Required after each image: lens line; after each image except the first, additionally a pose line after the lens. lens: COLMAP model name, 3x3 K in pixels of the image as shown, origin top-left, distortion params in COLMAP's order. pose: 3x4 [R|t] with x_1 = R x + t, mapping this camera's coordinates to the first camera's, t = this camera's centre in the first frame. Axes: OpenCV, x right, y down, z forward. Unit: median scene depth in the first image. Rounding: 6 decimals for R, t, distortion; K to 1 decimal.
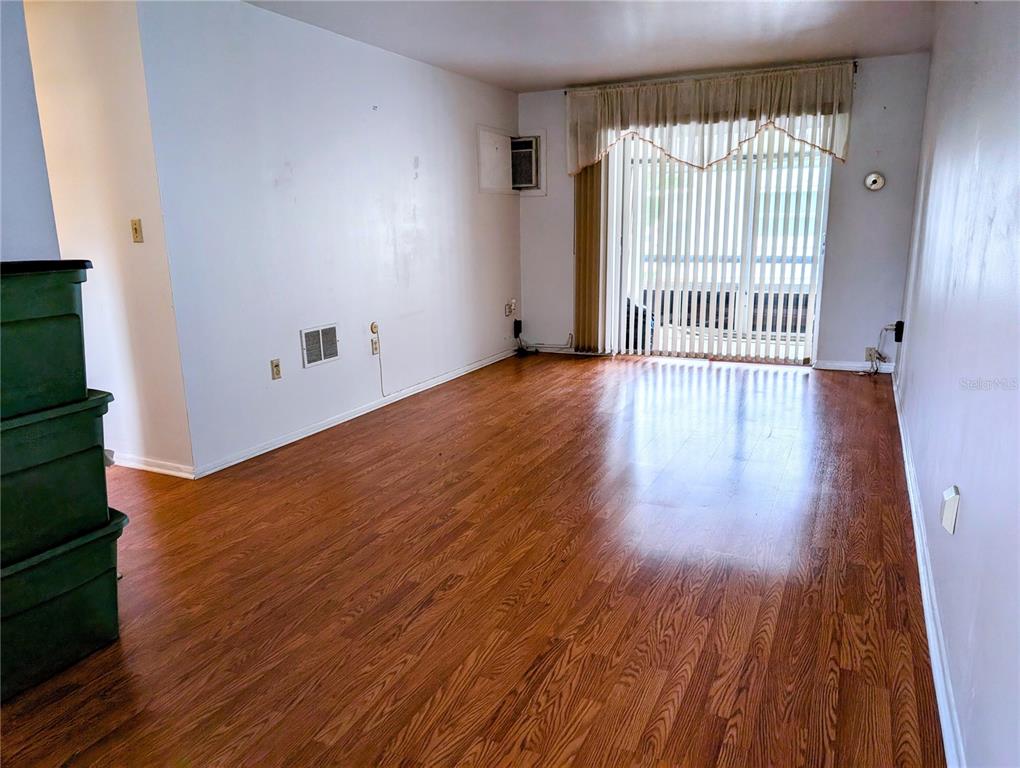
lens RADIAL K [[742.3, 0, 518.2], [0, 742.3, 392.4], [0, 0, 1]] dist [0.009488, -0.005862]
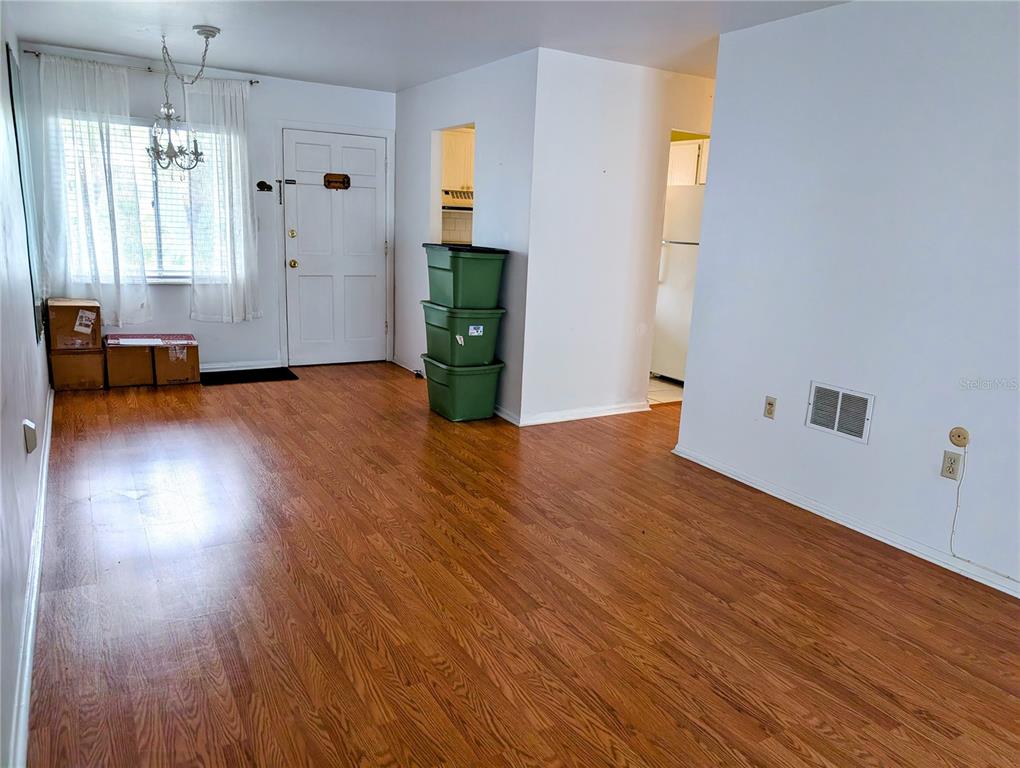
lens RADIAL K [[723.6, 0, 497.9], [0, 723.6, 386.5], [0, 0, 1]] dist [0.005995, -0.000572]
pose [[-0.581867, 0.172738, -0.794728, 0.568211], [-0.219479, 0.907576, 0.357960, -0.298097], [0.783109, 0.382711, -0.490176, 1.162581]]
